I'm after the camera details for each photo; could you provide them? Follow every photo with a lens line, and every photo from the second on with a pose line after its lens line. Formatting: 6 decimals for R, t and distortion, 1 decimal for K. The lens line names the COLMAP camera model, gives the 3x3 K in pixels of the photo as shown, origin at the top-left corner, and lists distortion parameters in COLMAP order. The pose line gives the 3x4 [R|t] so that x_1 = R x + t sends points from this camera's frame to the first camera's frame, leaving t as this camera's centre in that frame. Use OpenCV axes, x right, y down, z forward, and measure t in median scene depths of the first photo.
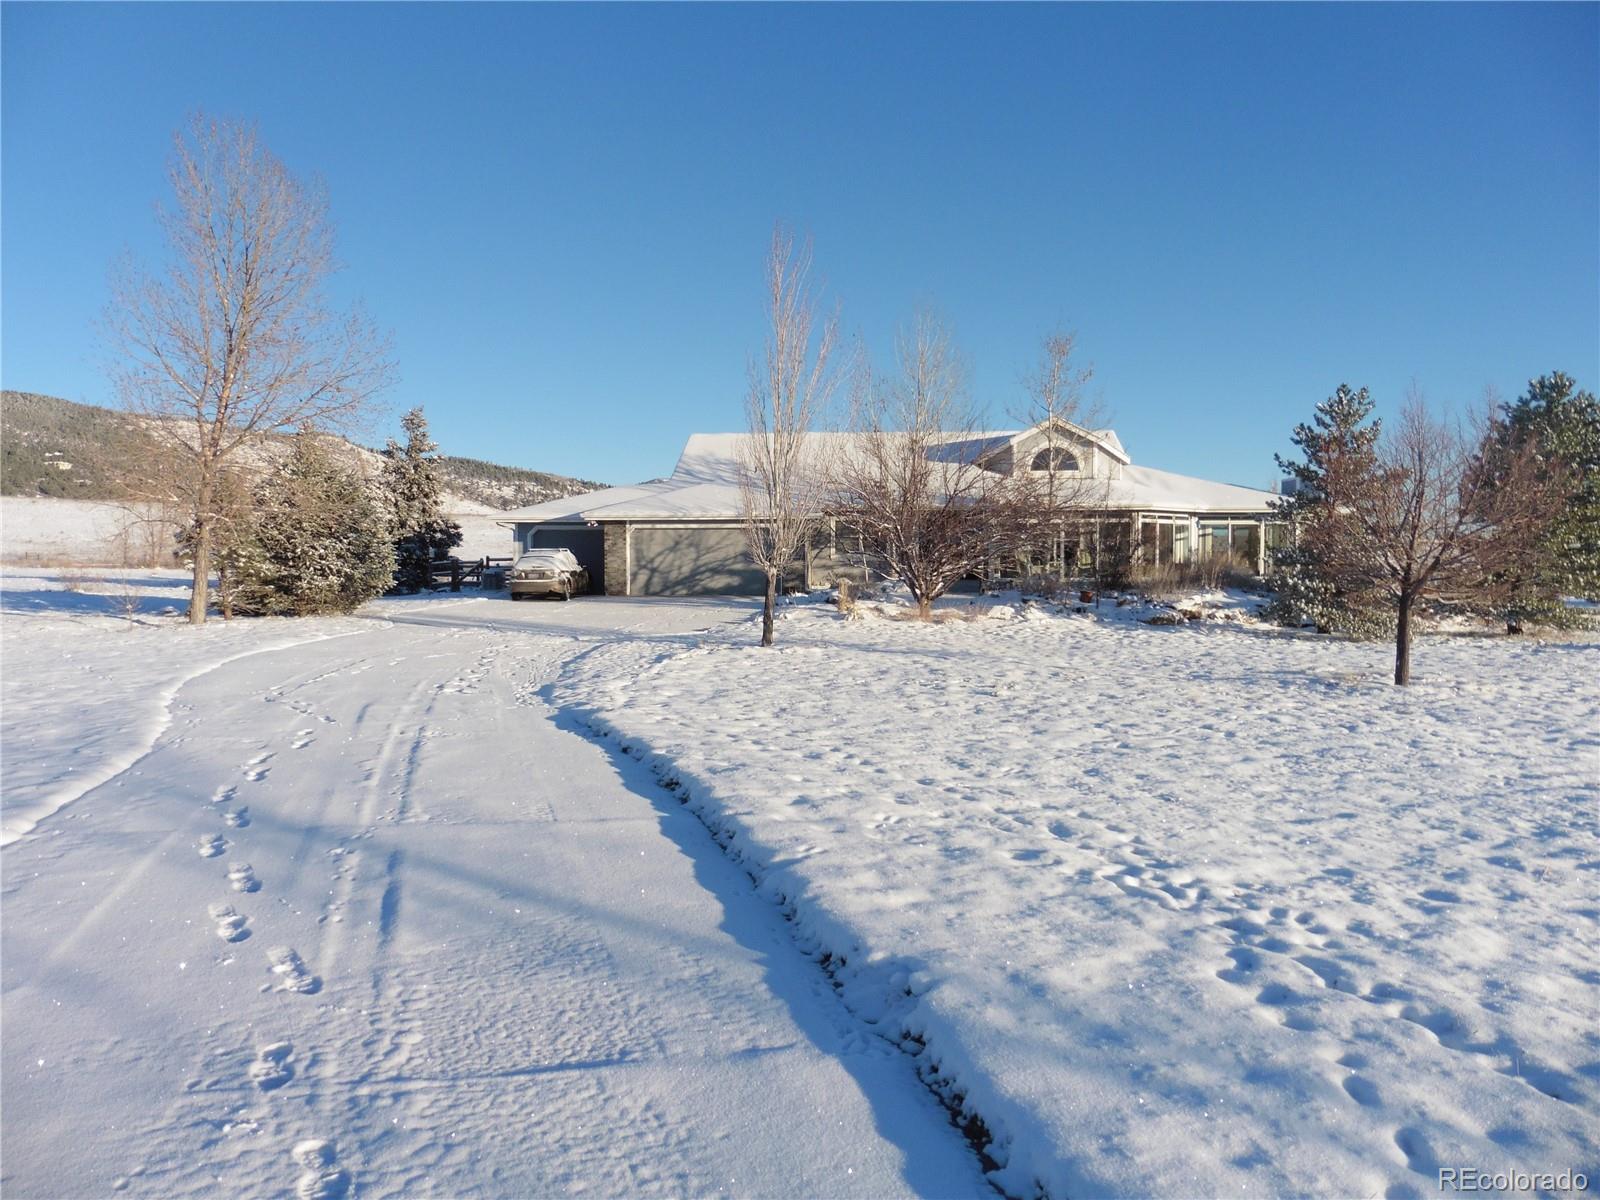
lens RADIAL K [[1147.5, 0, 800.0], [0, 1147.5, 600.0], [0, 0, 1]] dist [-0.076397, 0.079928]
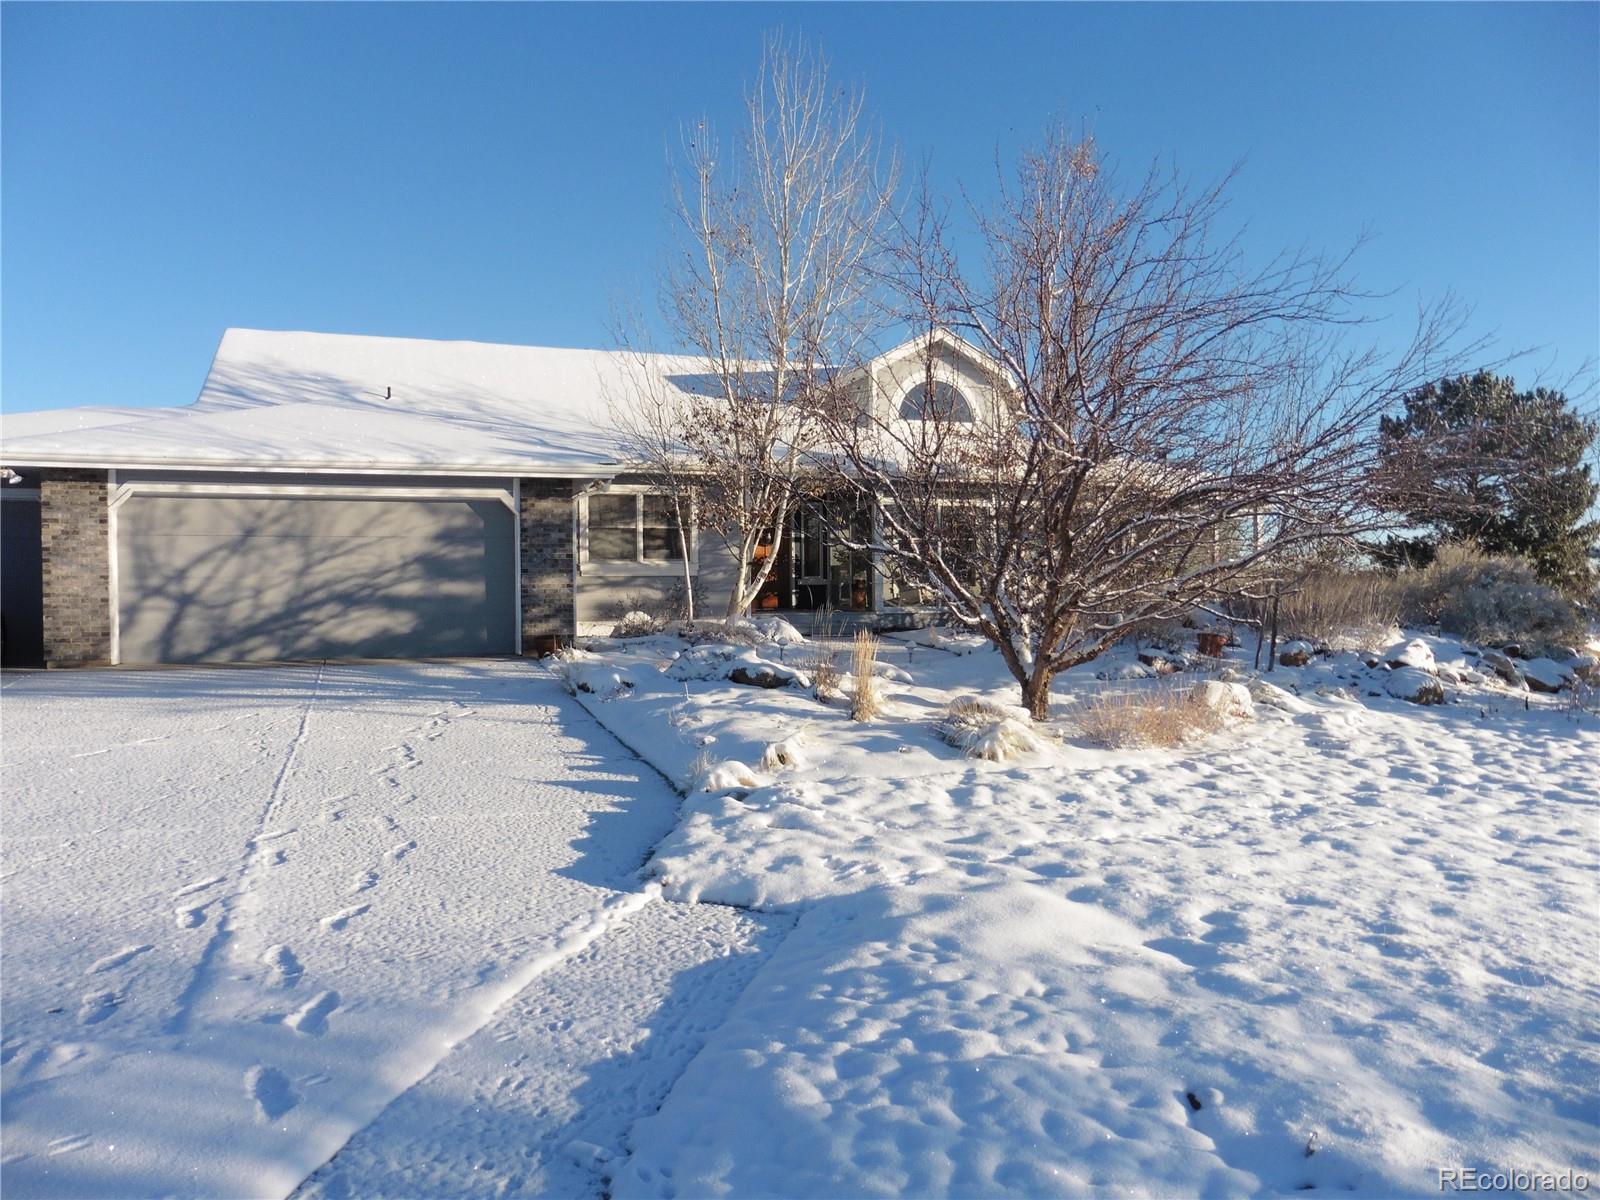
lens RADIAL K [[1206.5, 0, 800.0], [0, 1206.5, 600.0], [0, 0, 1]] dist [-0.002481, -0.040956]
pose [[0.910813, -0.010730, 0.412679, -0.105817], [0.020636, 0.999596, -0.019556, -0.013367], [-0.412303, 0.026328, 0.910666, 0.534438]]
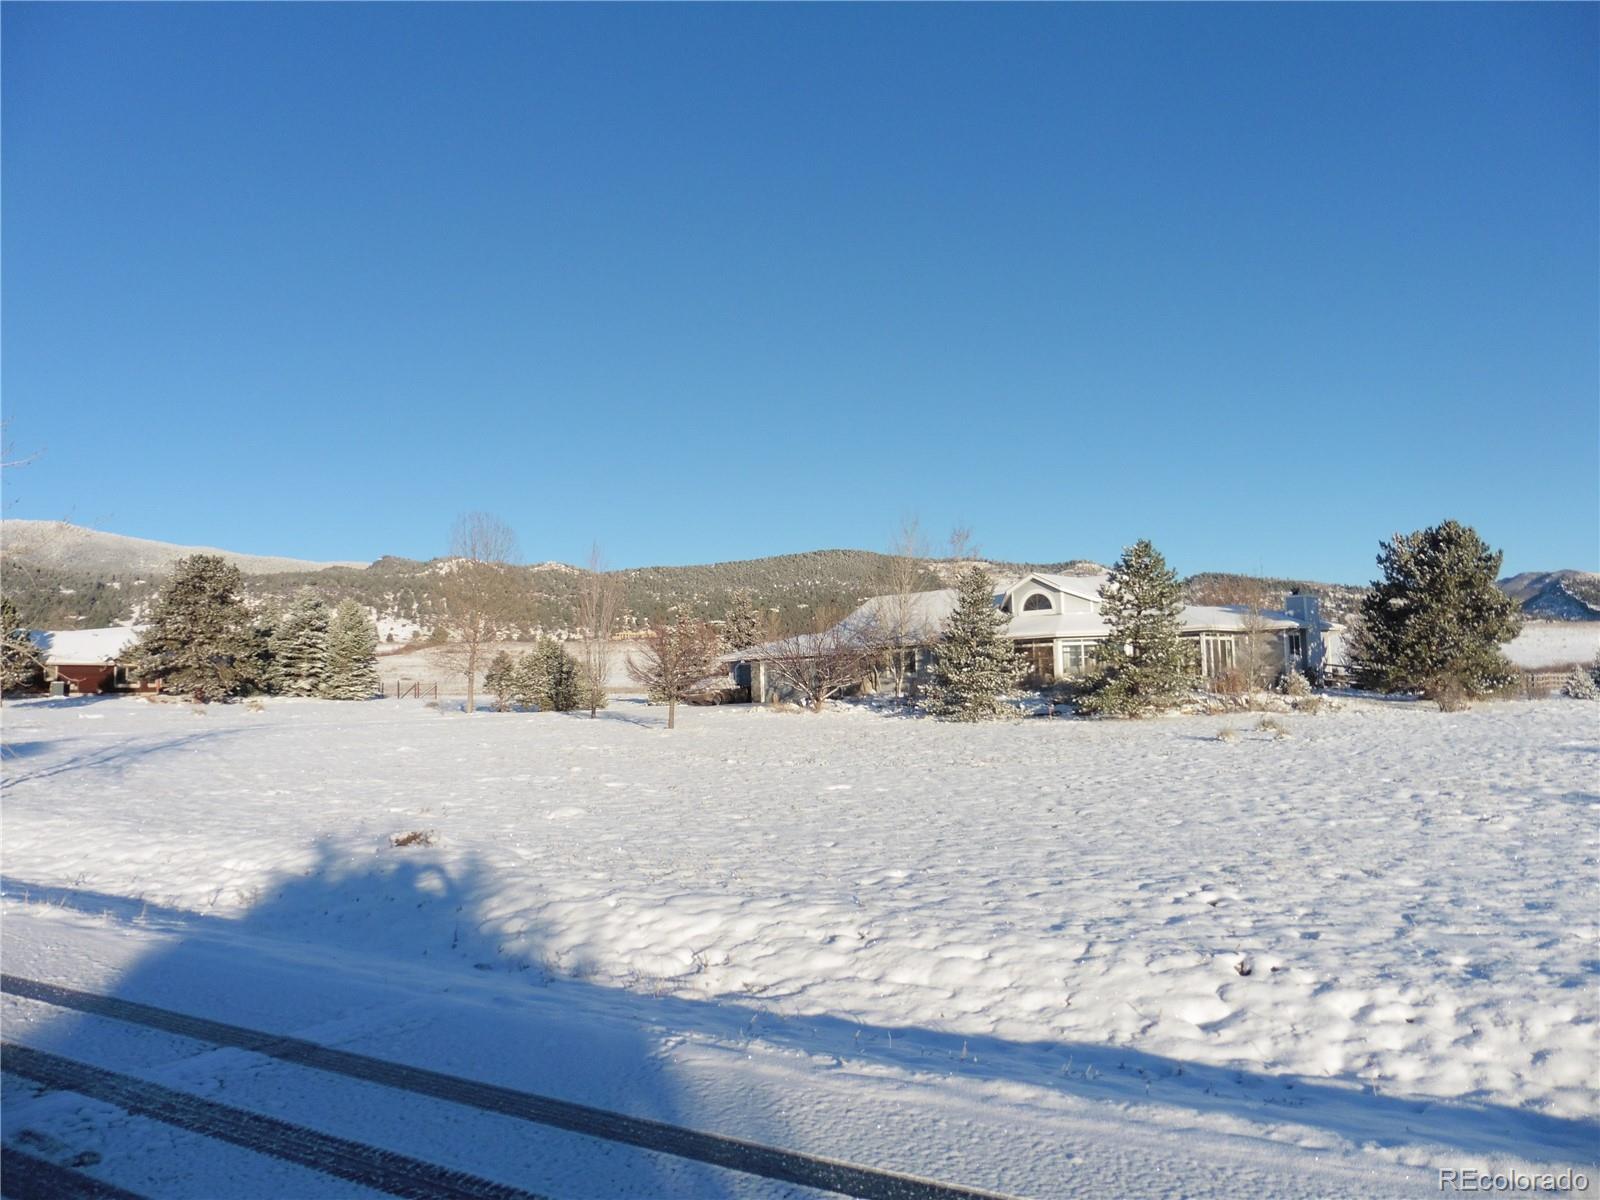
lens RADIAL K [[1147.5, 0, 800.0], [0, 1147.5, 600.0], [0, 0, 1]] dist [-0.076397, 0.079928]
pose [[0.788950, -0.072866, -0.610122, 0.986208], [0.010510, 0.994399, -0.105169, 0.025647], [0.614368, 0.076561, 0.785297, -0.369551]]
